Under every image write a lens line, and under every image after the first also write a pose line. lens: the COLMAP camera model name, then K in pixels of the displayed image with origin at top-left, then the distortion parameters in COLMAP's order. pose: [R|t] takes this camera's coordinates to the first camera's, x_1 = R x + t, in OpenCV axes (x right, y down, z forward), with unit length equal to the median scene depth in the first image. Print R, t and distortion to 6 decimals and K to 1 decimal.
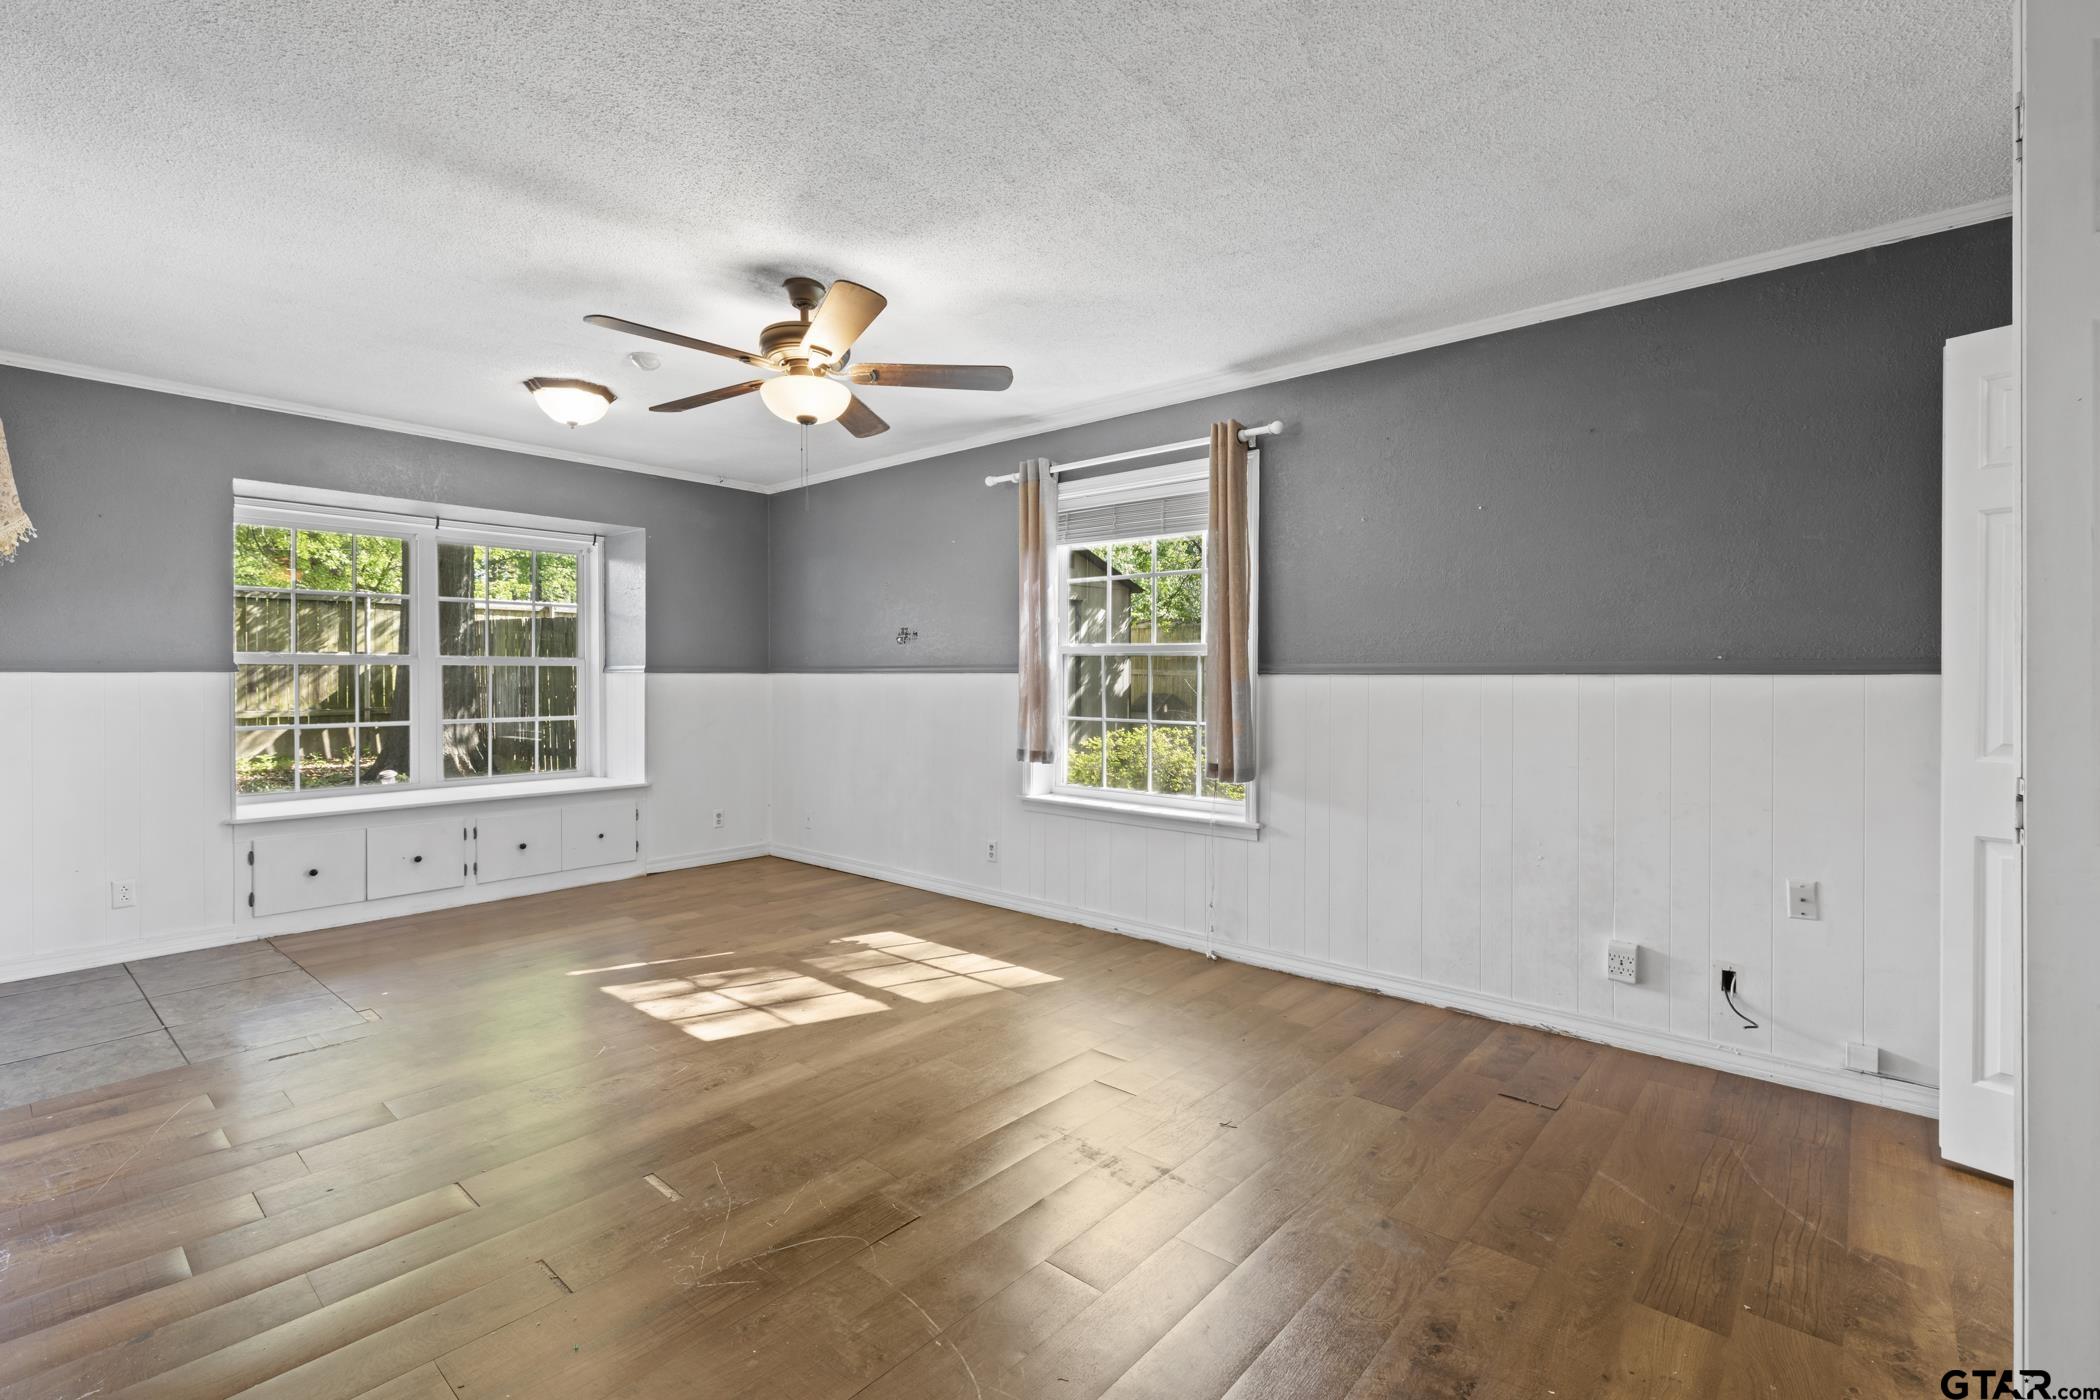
lens RADIAL K [[942.8, 0, 1054.3], [0, 942.8, 688.4], [0, 0, 1]] dist [0.004167, -0.001078]
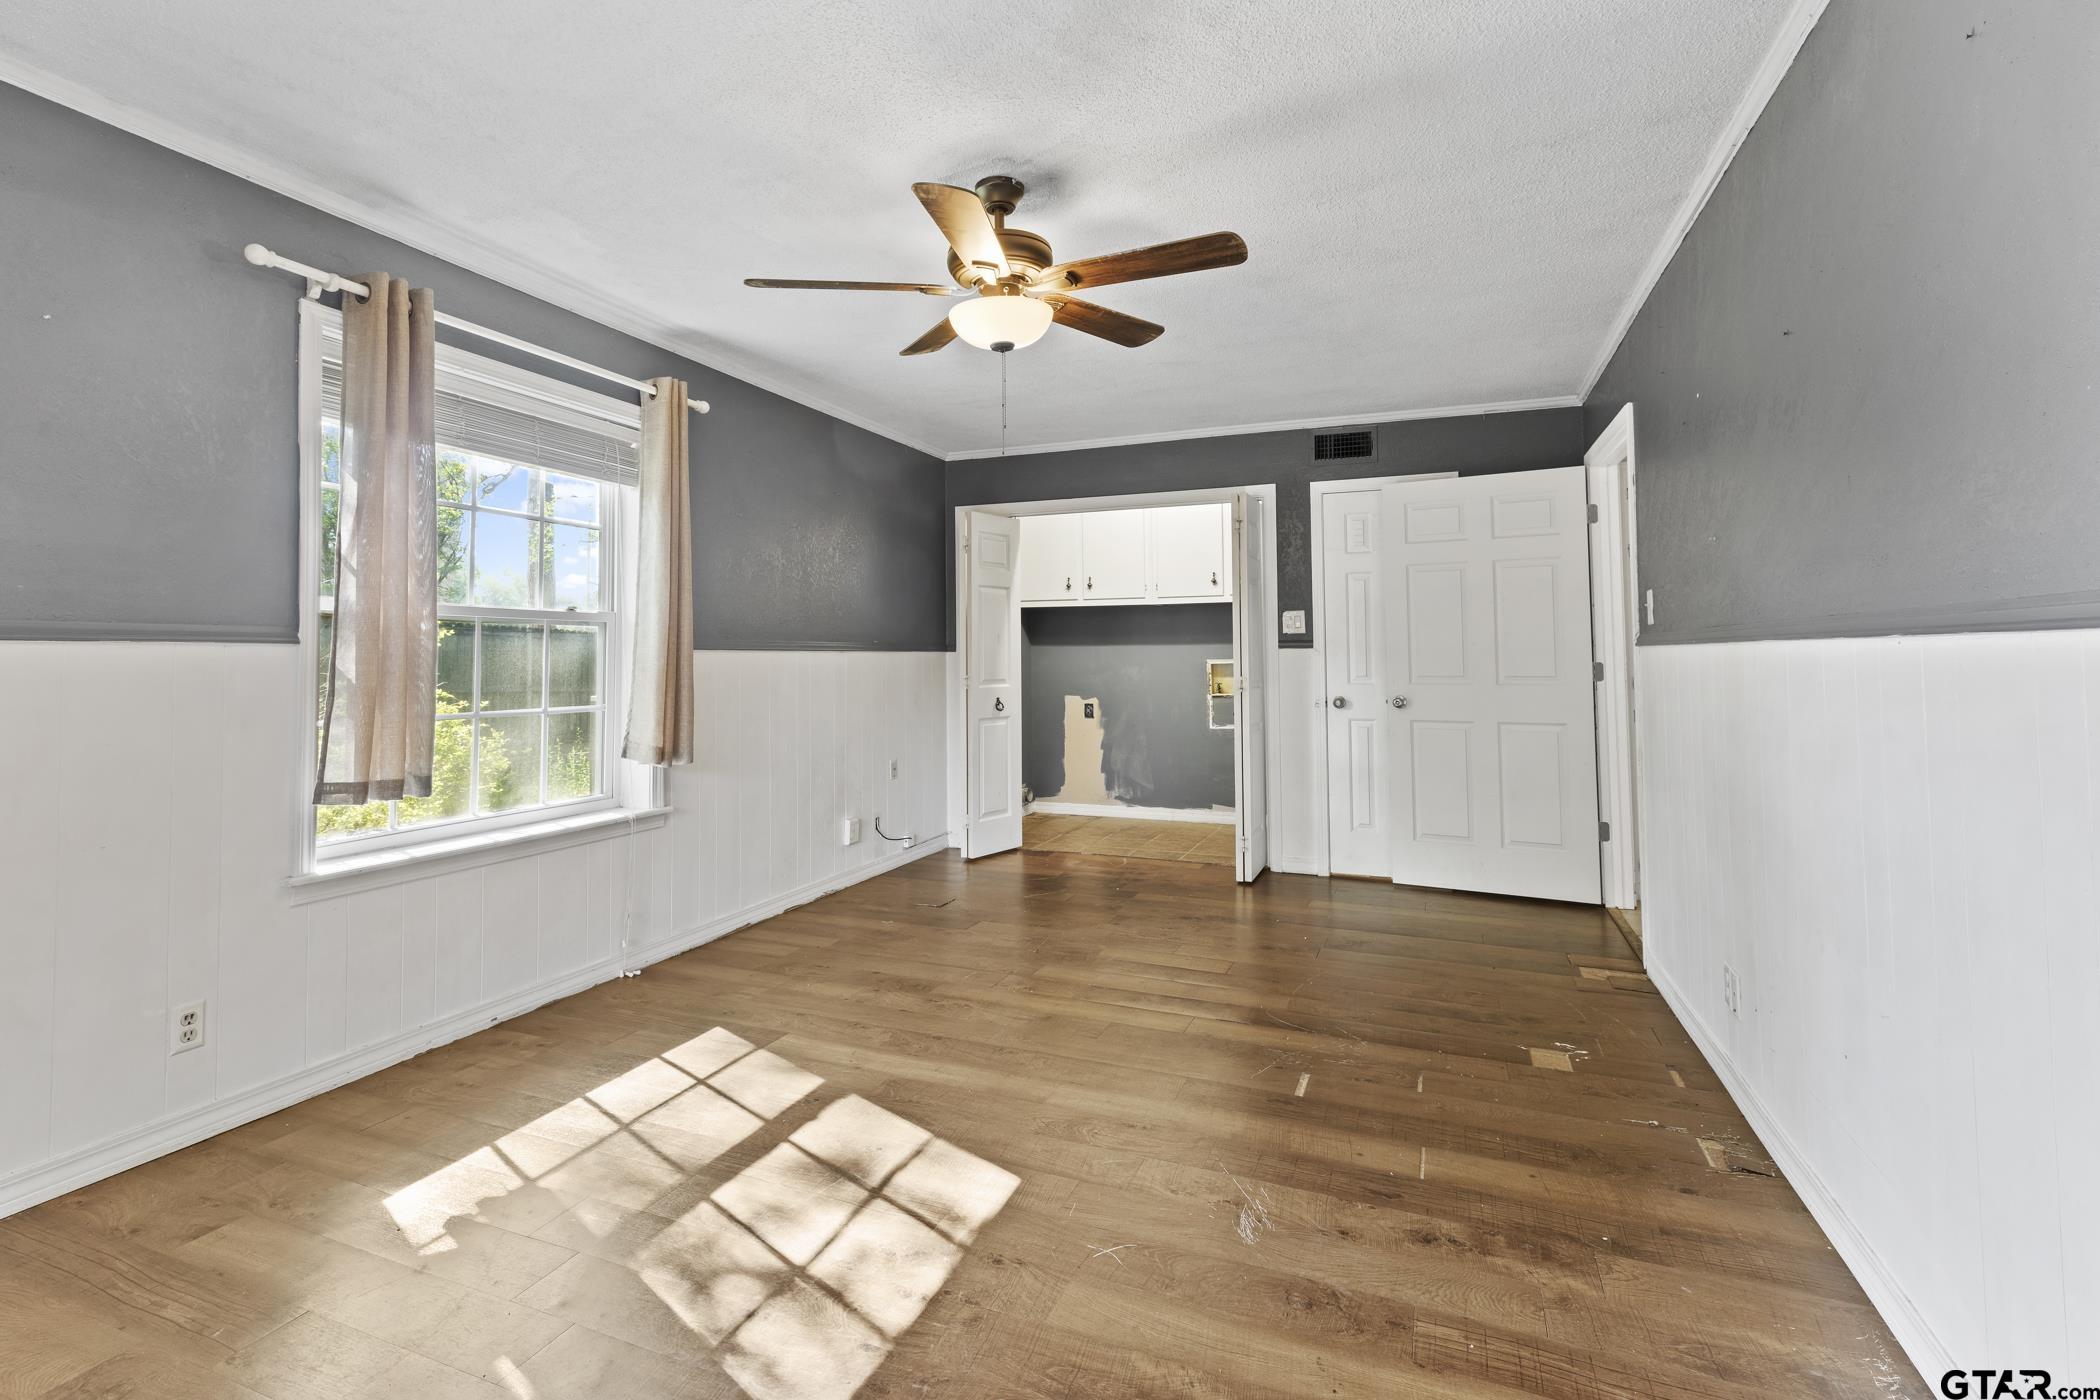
lens RADIAL K [[942.8, 0, 1059.4], [0, 942.8, 617.6], [0, 0, 1]] dist [0.004167, -0.001078]
pose [[-0.319942, 0.036581, 0.946731, -0.903286], [0.011537, 0.999331, -0.034715, -0.010399], [-0.947367, -0.000185, -0.320150, 1.031450]]
